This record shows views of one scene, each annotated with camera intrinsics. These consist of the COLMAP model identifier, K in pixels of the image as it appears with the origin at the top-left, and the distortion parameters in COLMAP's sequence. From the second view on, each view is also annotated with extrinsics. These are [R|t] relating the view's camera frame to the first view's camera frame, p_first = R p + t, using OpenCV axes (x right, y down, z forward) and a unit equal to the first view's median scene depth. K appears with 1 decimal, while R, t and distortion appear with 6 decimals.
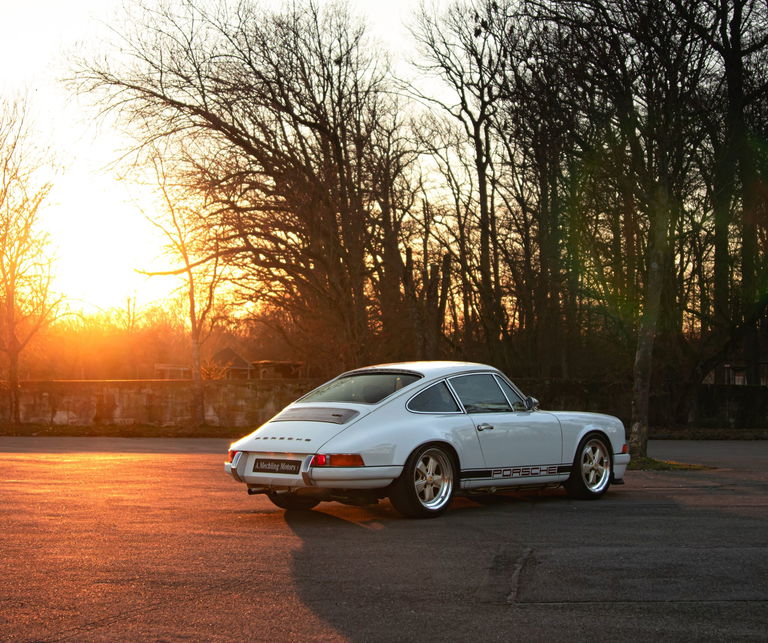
lens RADIAL K [[1401.0, 0, 386.4], [0, 1401.0, 322.5], [0, 0, 1]] dist [-0.112348, 0.000000]
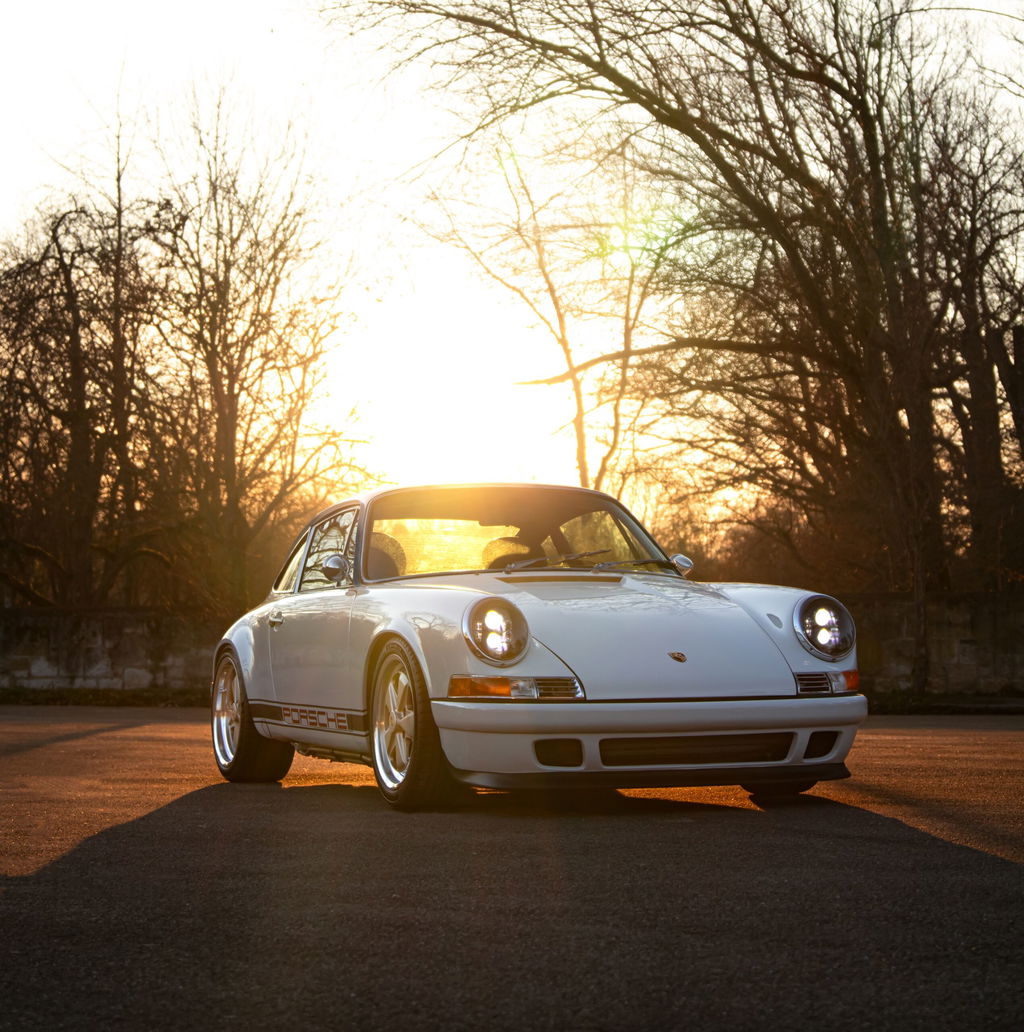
lens RADIAL K [[2308.0, 0, 509.2], [0, 2308.0, 513.9], [0, 0, 1]] dist [-0.092672, 0.000000]
pose [[0.979965, -0.017091, -0.198433, -0.000054], [0.014025, 0.999760, -0.016842, 0.058284], [0.198674, 0.013722, 0.979970, 0.413454]]
